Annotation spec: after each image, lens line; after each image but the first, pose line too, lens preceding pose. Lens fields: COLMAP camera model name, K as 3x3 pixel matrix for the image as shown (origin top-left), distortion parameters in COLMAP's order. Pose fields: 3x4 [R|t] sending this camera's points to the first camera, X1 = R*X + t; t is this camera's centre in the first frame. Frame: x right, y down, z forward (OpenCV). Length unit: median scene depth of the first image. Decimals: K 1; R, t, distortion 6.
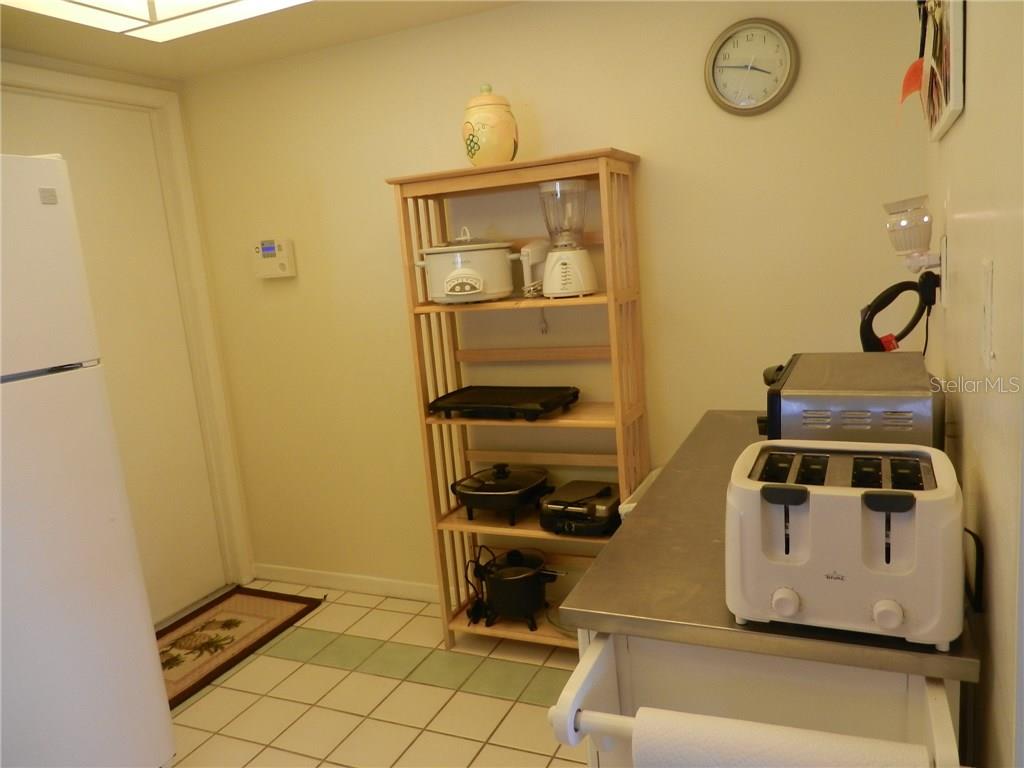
lens RADIAL K [[764.0, 0, 515.3], [0, 764.0, 382.7], [0, 0, 1]] dist [0.010127, -0.006575]
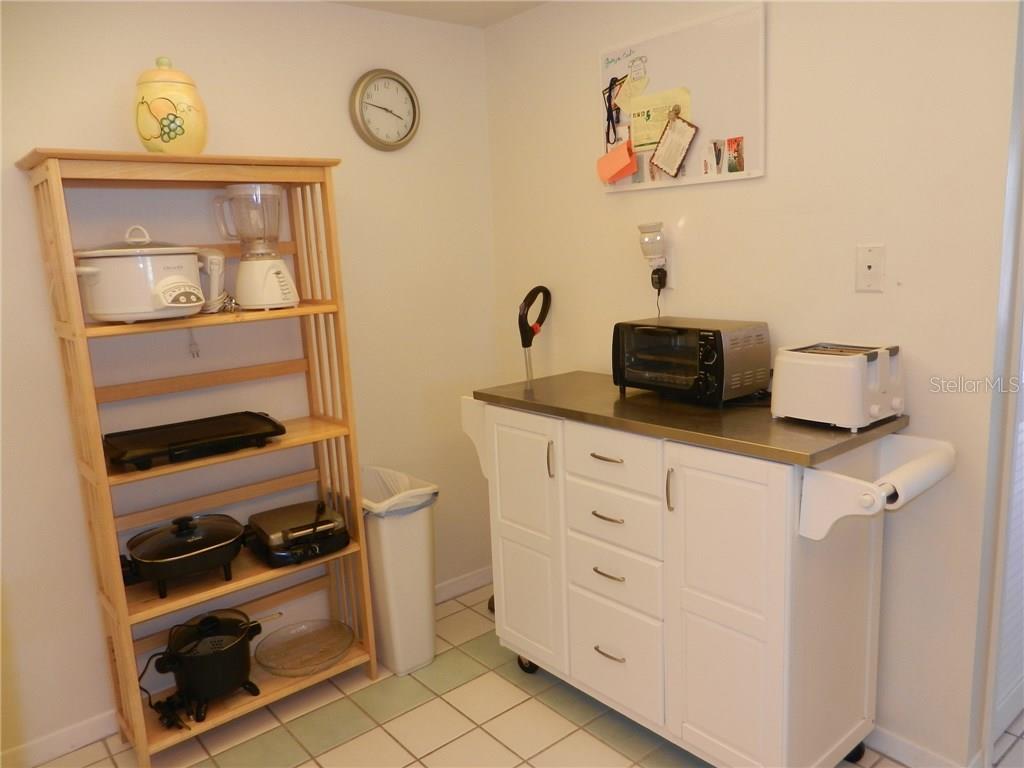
lens RADIAL K [[764.0, 0, 515.2], [0, 764.0, 385.8], [0, 0, 1]] dist [0.010127, -0.006575]
pose [[0.432876, -0.101078, 0.895769, -0.652486], [0.168414, 0.985266, 0.029792, 0.002508], [-0.885582, 0.137964, 0.443521, 0.336649]]
